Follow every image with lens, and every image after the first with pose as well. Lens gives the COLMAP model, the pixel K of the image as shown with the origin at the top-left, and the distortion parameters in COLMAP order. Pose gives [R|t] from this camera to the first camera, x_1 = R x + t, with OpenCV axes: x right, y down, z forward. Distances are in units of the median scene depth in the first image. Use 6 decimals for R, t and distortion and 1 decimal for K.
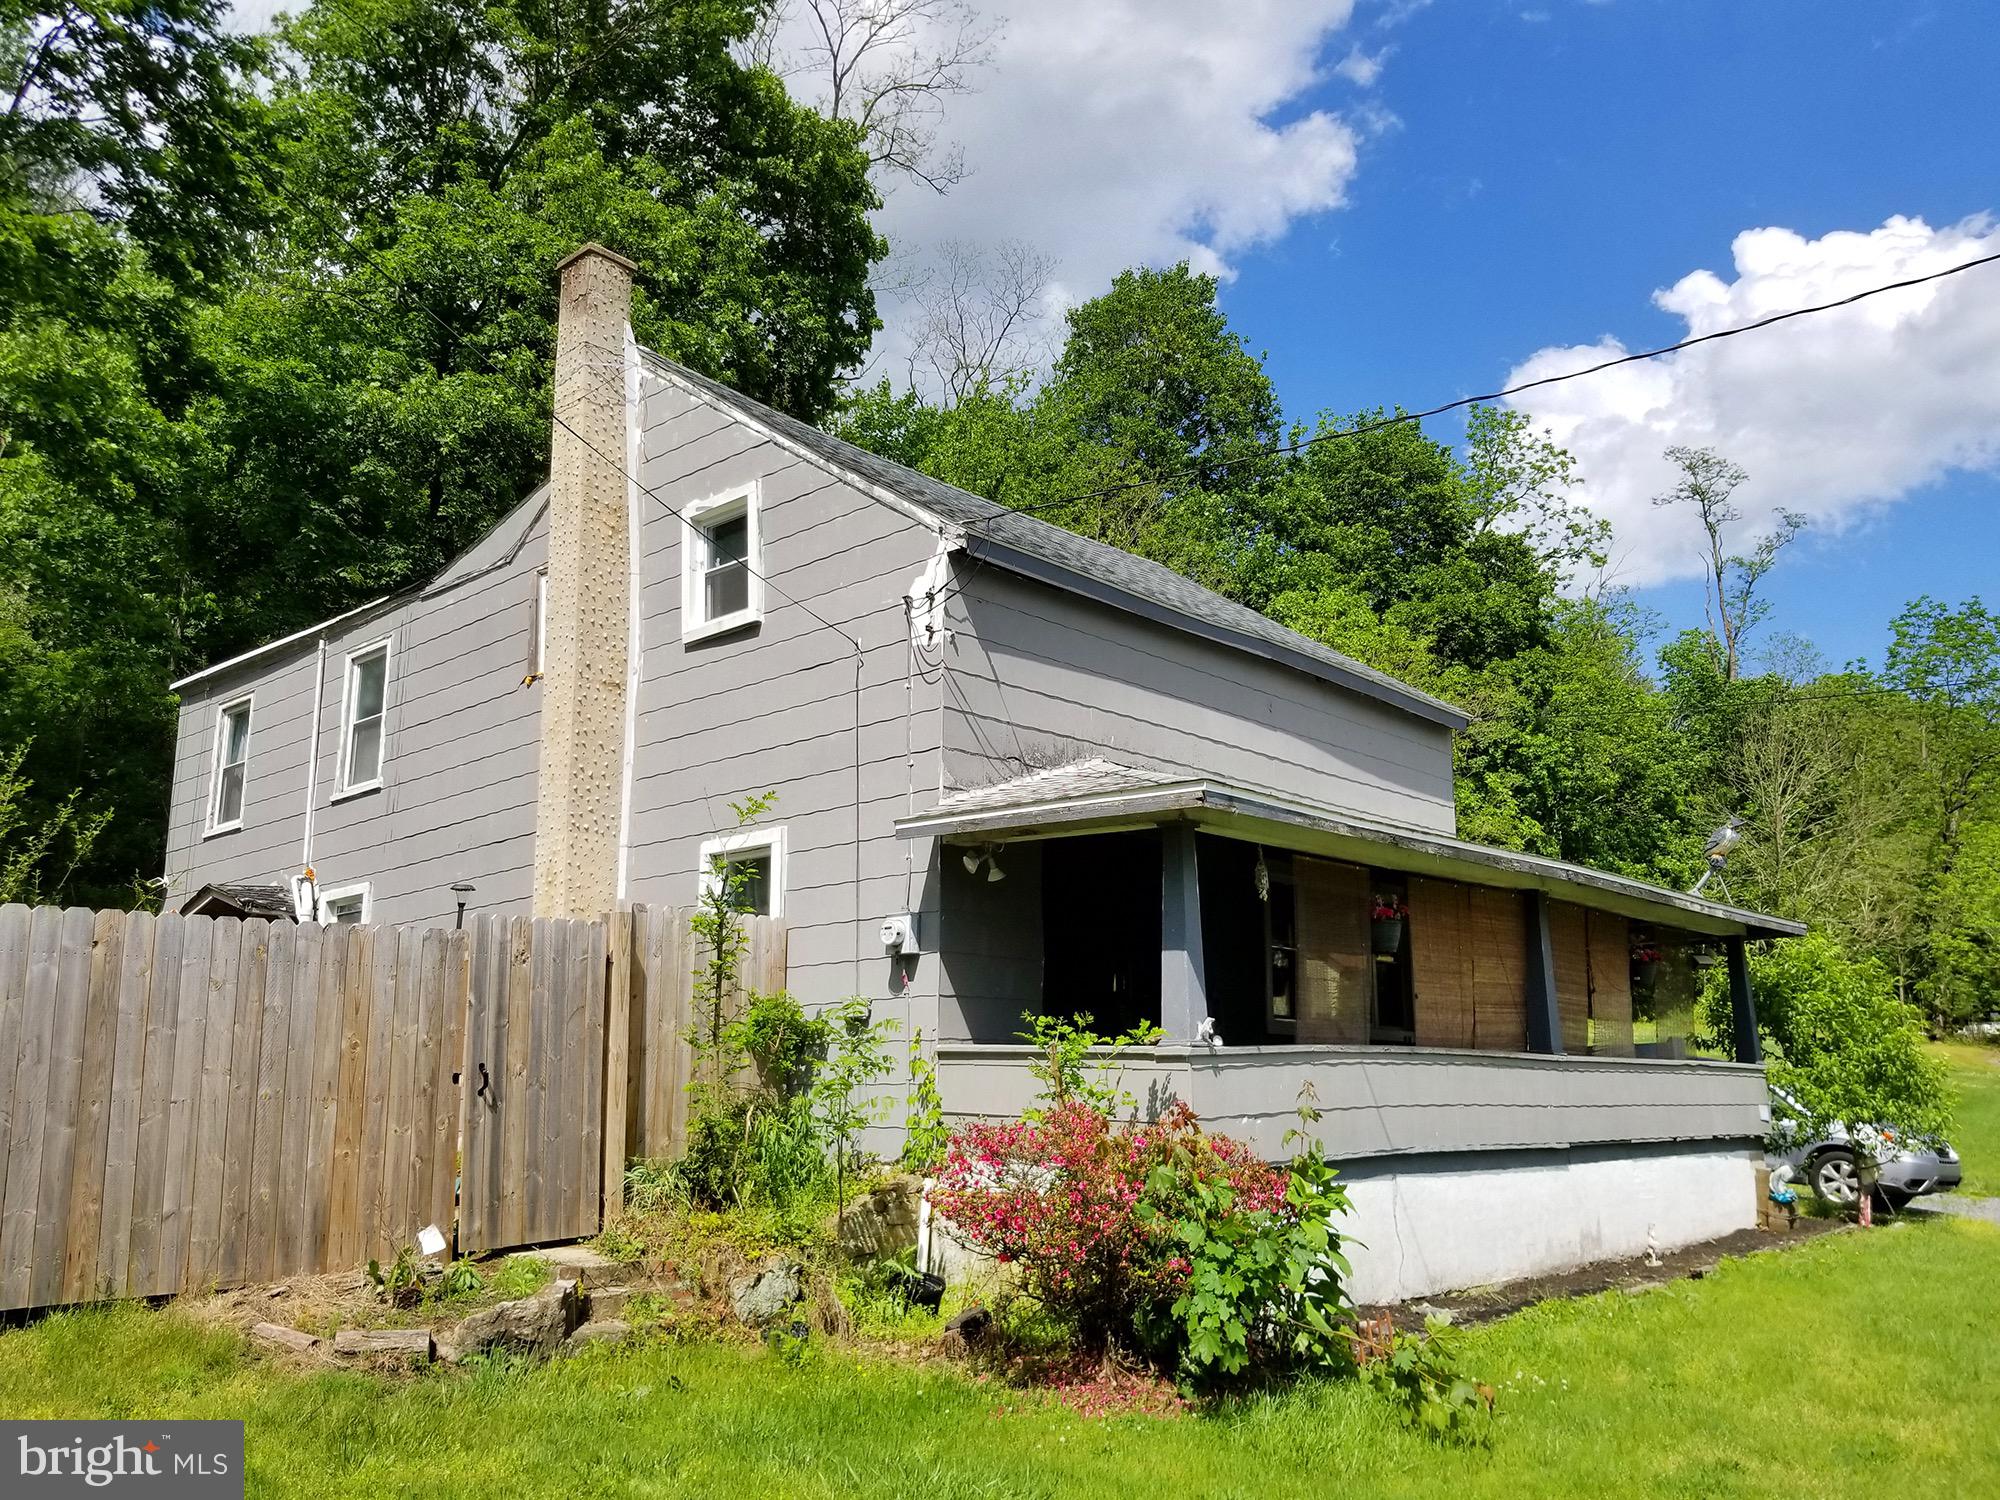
lens RADIAL K [[1605.8, 0, 948.6], [0, 1605.8, 706.8], [0, 0, 1]] dist [0.115384, -0.245439]
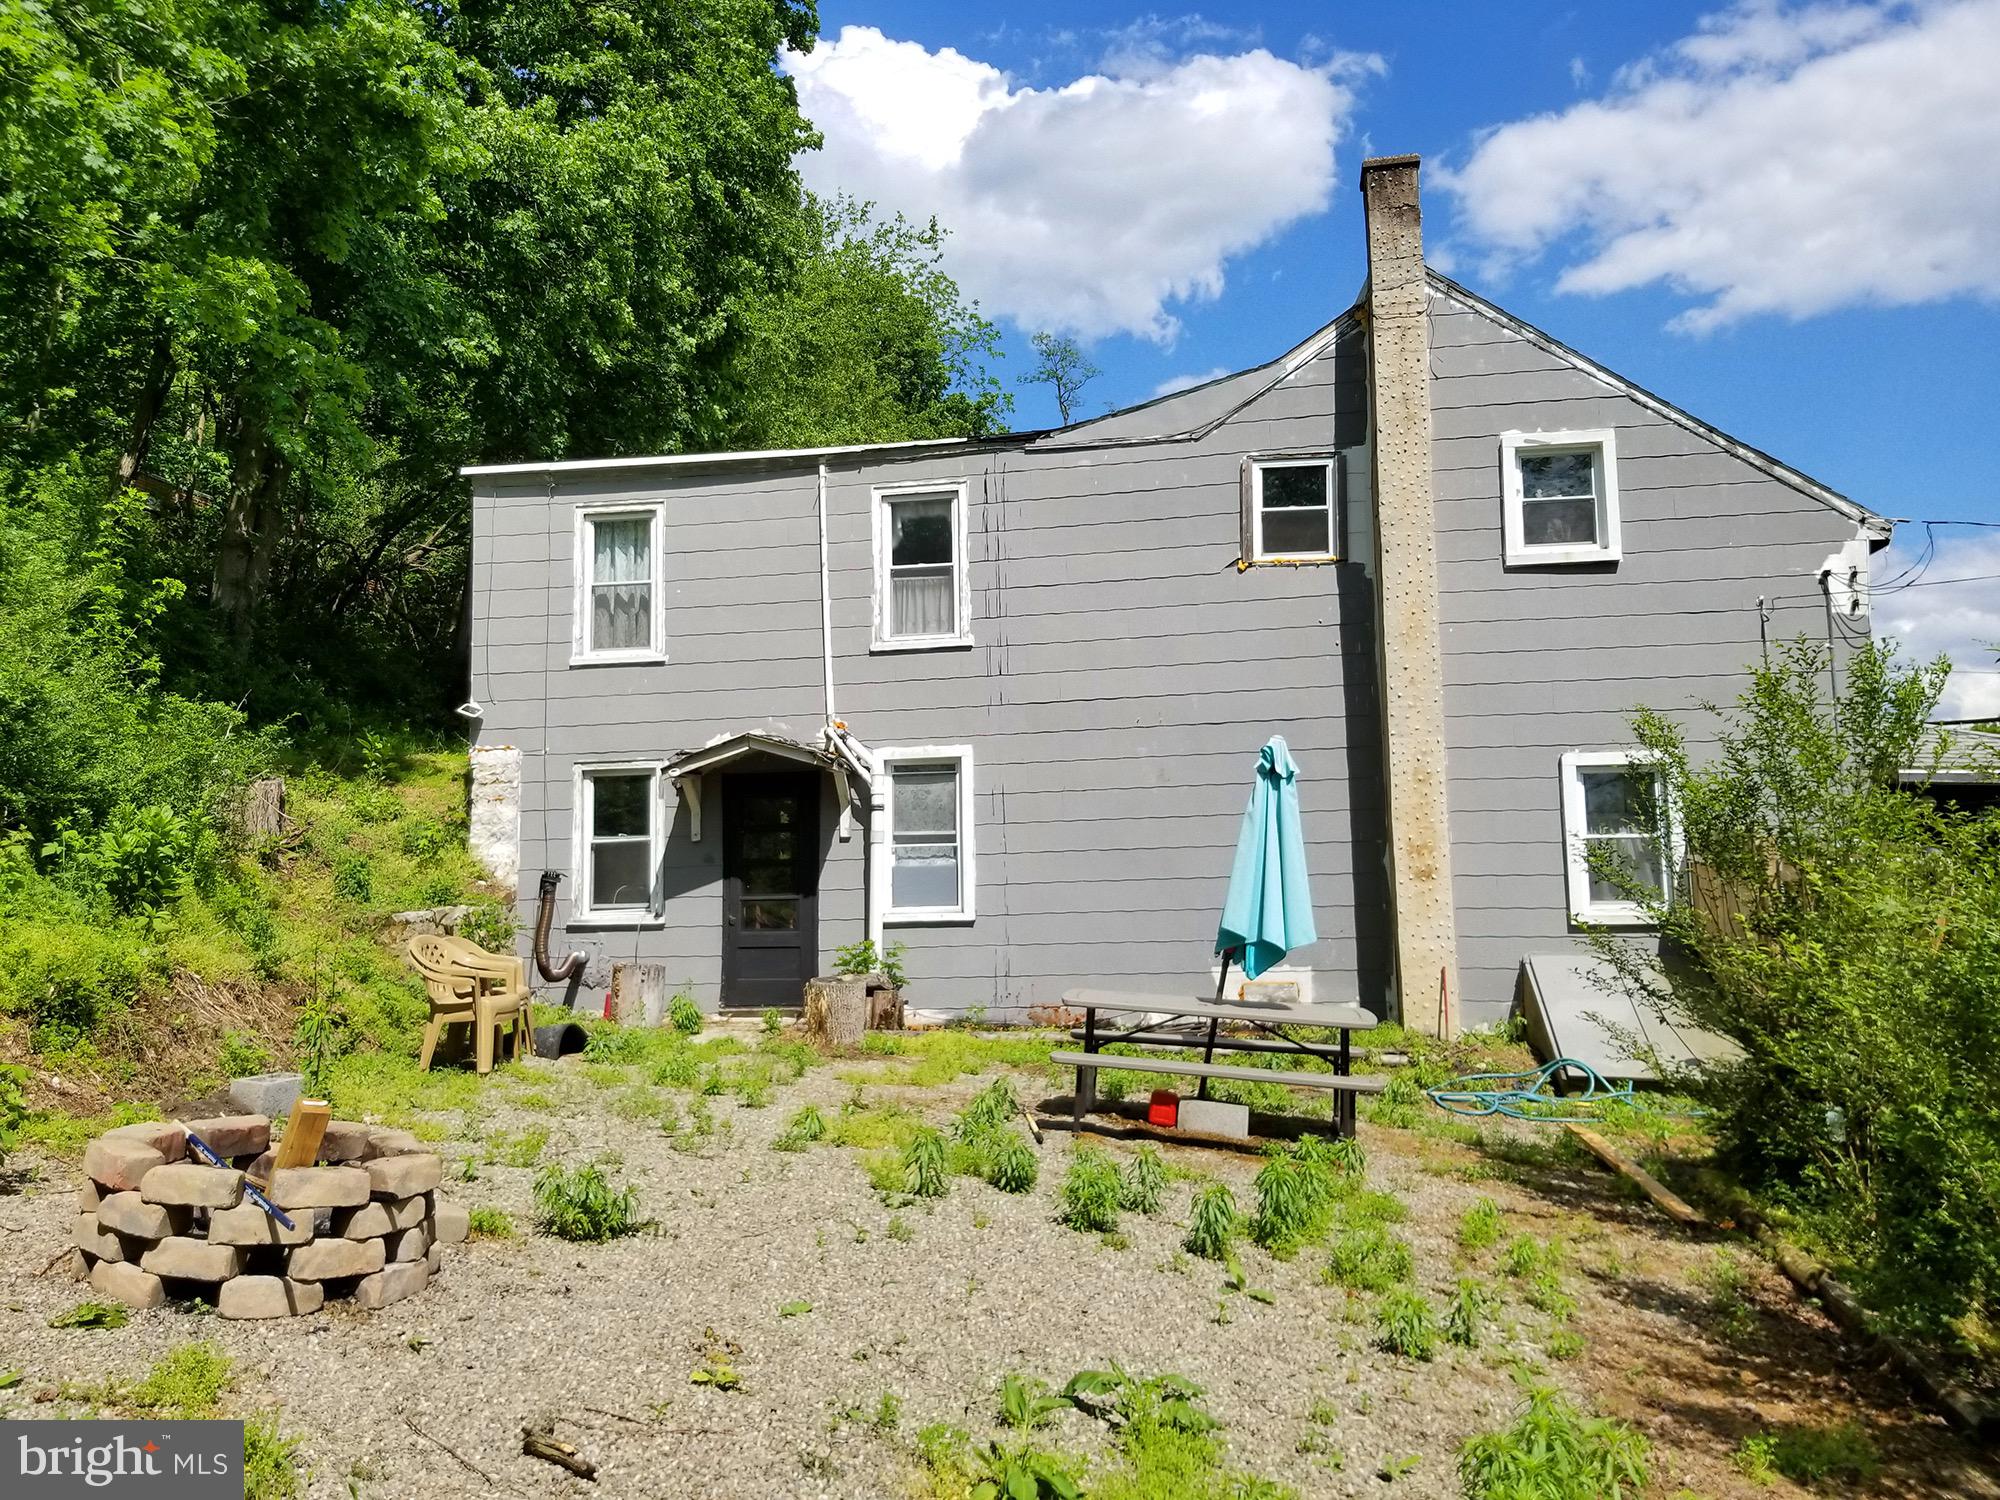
lens RADIAL K [[1605.8, 0, 948.6], [0, 1605.8, 706.8], [0, 0, 1]] dist [0.115384, -0.245439]
pose [[0.857418, 0.057716, 0.511374, -1.020983], [-0.122142, 0.988120, 0.093272, -0.001291], [-0.499915, -0.142433, 0.854282, 0.238130]]
